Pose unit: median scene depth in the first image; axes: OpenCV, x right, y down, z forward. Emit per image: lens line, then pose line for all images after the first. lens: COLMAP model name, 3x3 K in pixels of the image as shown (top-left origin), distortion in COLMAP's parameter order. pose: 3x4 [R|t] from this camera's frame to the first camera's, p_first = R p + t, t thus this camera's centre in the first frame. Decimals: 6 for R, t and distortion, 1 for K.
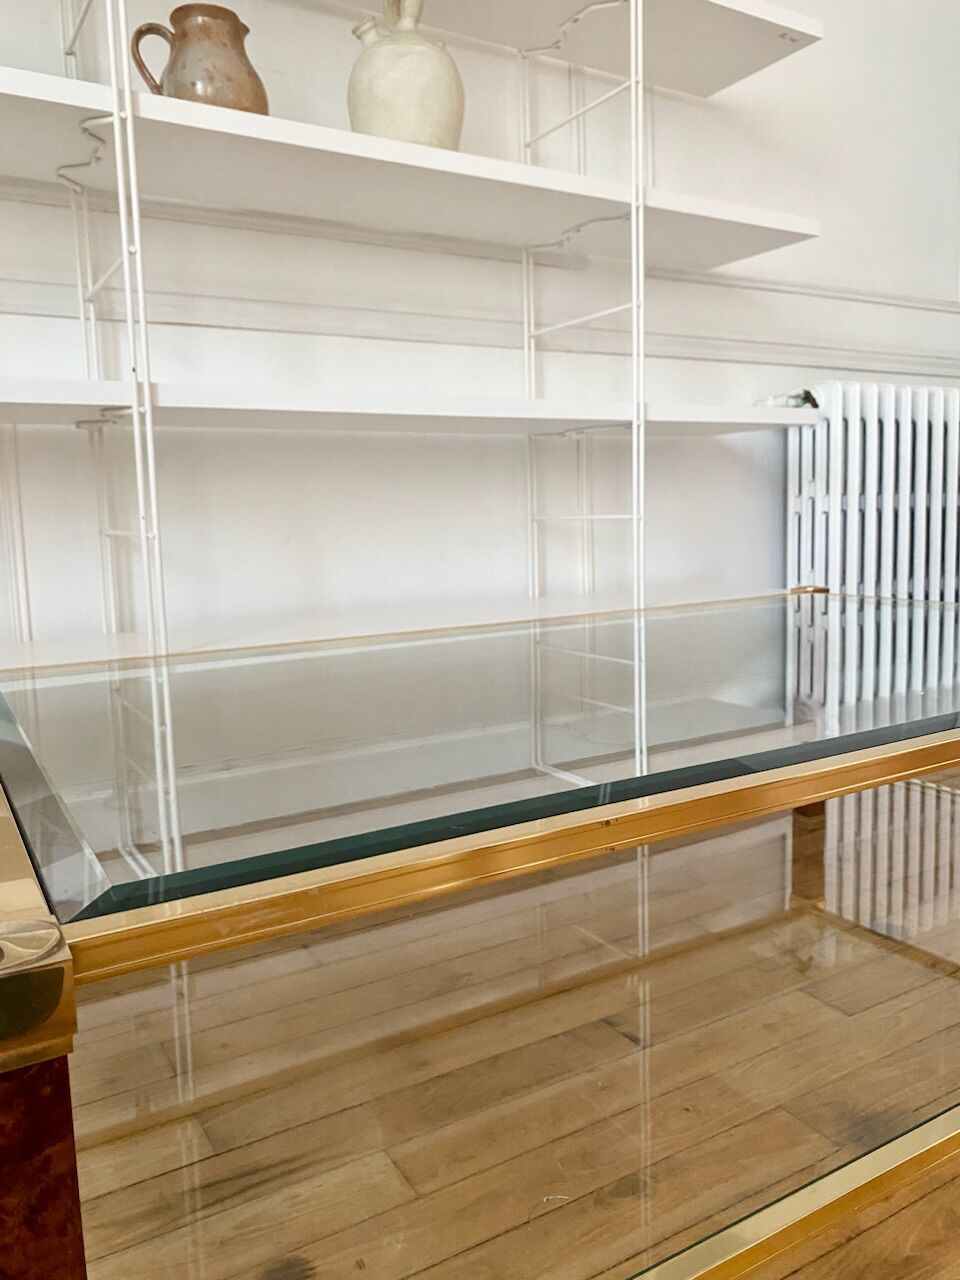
lens RADIAL K [[976.2, 0, 489.4], [0, 976.2, 621.9], [0, 0, 1]] dist [0.021313, -0.025541]
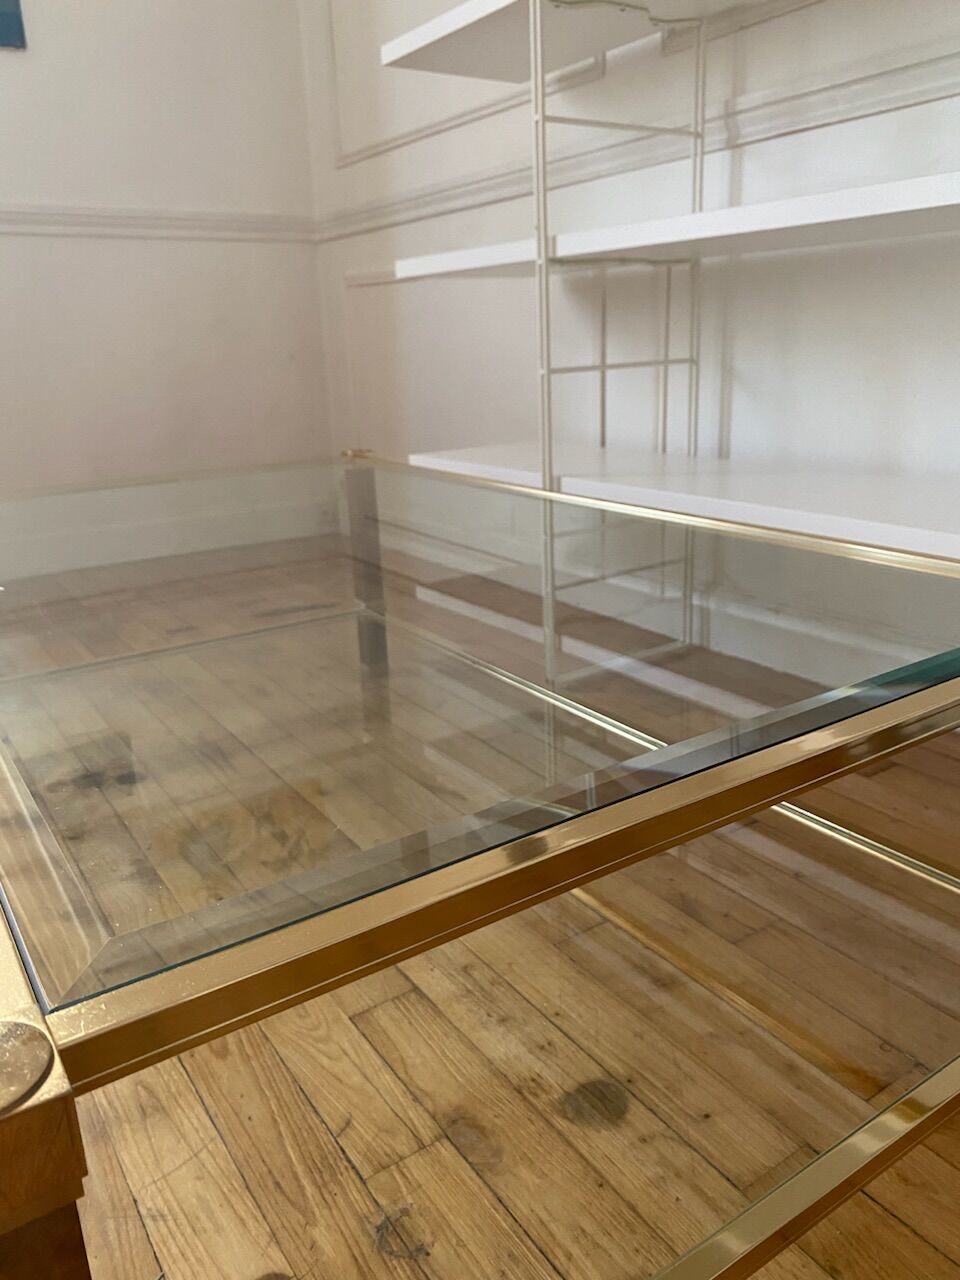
lens RADIAL K [[976.2, 0, 489.8], [0, 976.2, 631.0], [0, 0, 1]] dist [0.021313, -0.025541]
pose [[0.056977, 0.315477, -0.947221, 0.693897], [-0.081045, 0.947093, 0.310559, -0.121867], [0.995081, 0.059073, 0.079530, 0.666957]]
